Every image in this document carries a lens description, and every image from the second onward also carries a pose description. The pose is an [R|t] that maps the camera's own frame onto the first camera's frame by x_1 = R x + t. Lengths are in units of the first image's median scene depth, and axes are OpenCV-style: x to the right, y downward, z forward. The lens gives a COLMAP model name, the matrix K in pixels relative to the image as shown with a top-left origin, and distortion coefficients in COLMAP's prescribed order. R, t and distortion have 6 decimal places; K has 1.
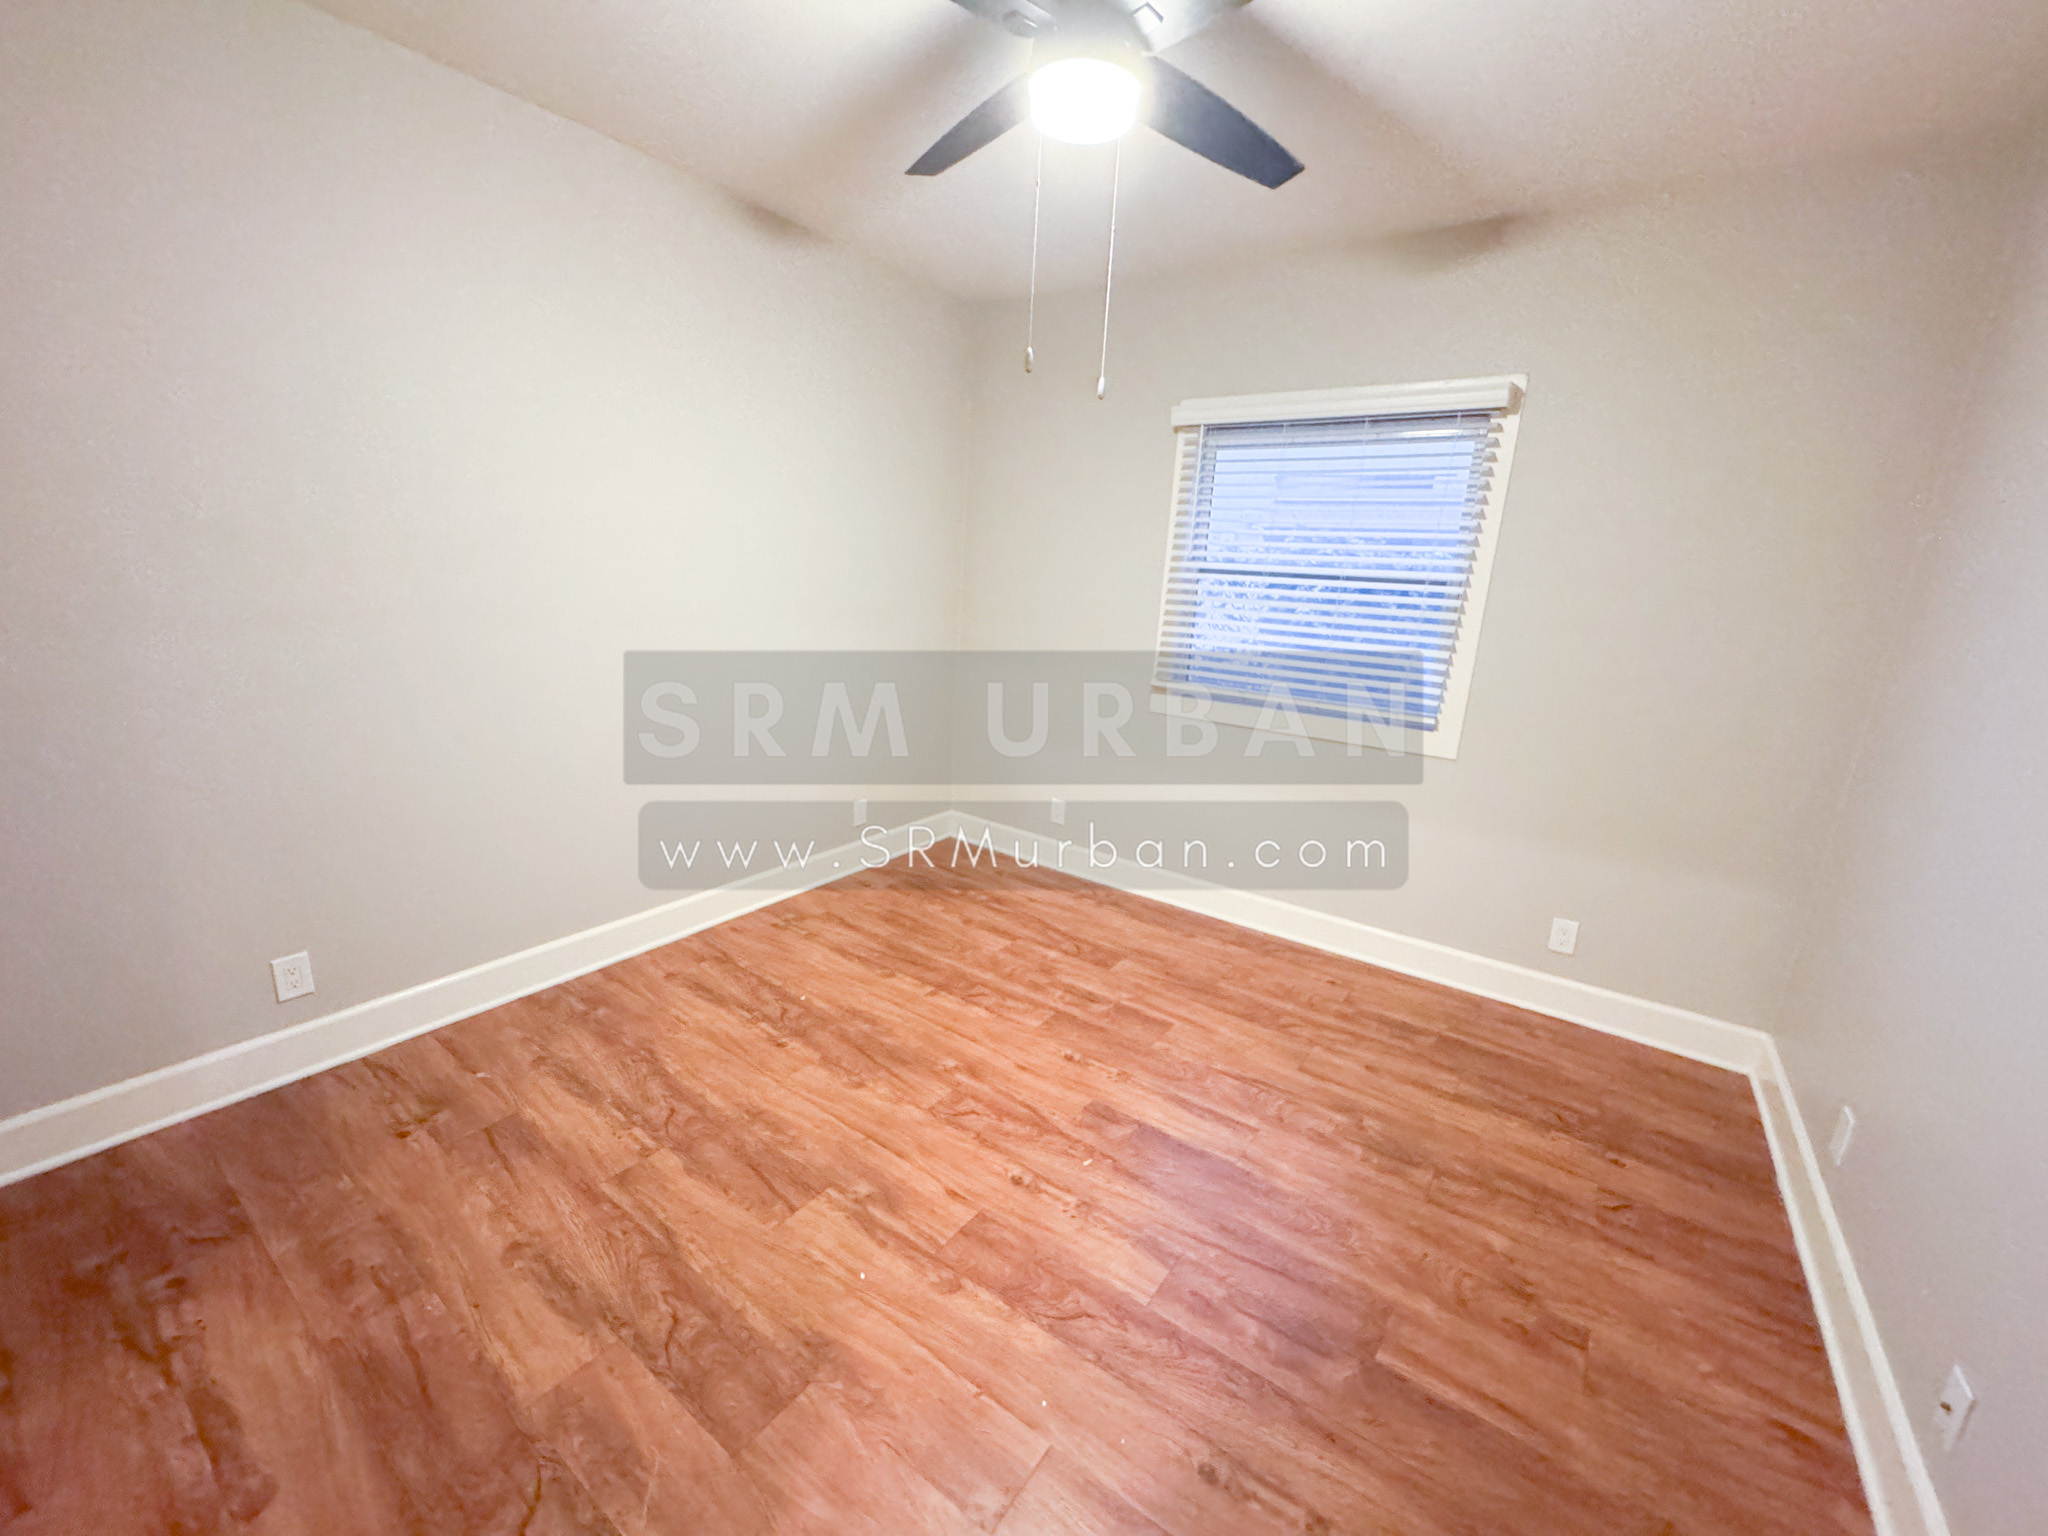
lens RADIAL K [[815.5, 0, 1024.0], [0, 815.5, 768.0], [0, 0, 1]] dist [-0.004556, 0.000372]
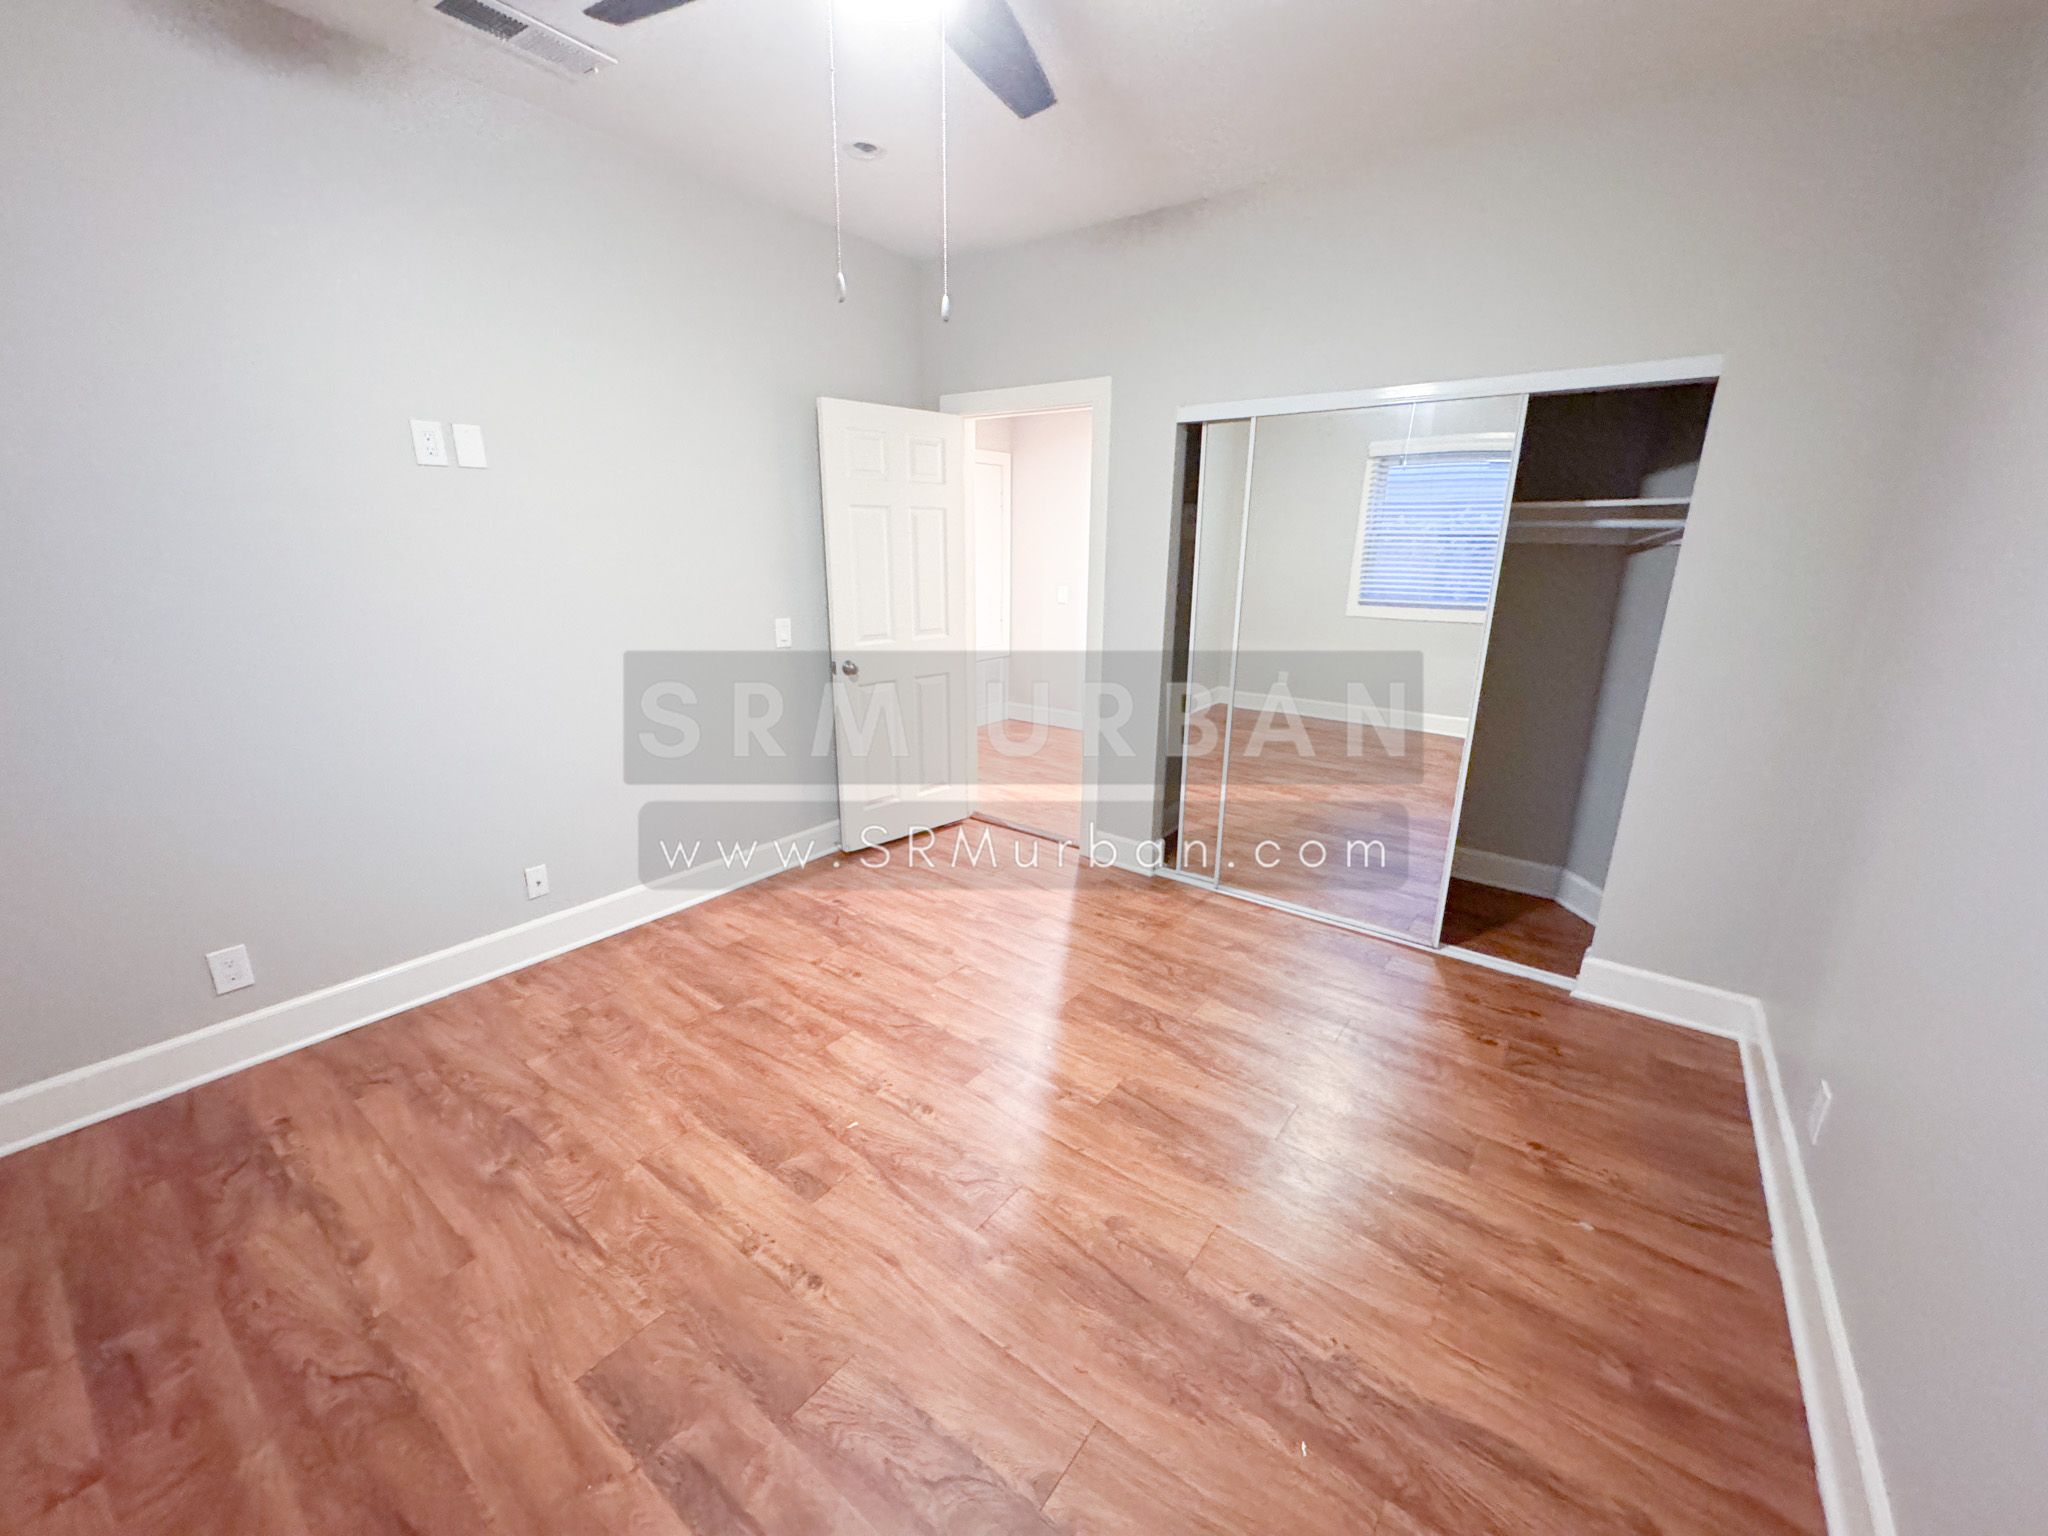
lens RADIAL K [[815.5, 0, 1024.0], [0, 815.5, 768.0], [0, 0, 1]] dist [-0.004556, 0.000372]
pose [[-0.997232, -0.074357, 0.000278, -0.093085], [-0.064459, 0.866336, 0.495285, -0.381273], [-0.037069, 0.493896, -0.868731, 1.553340]]
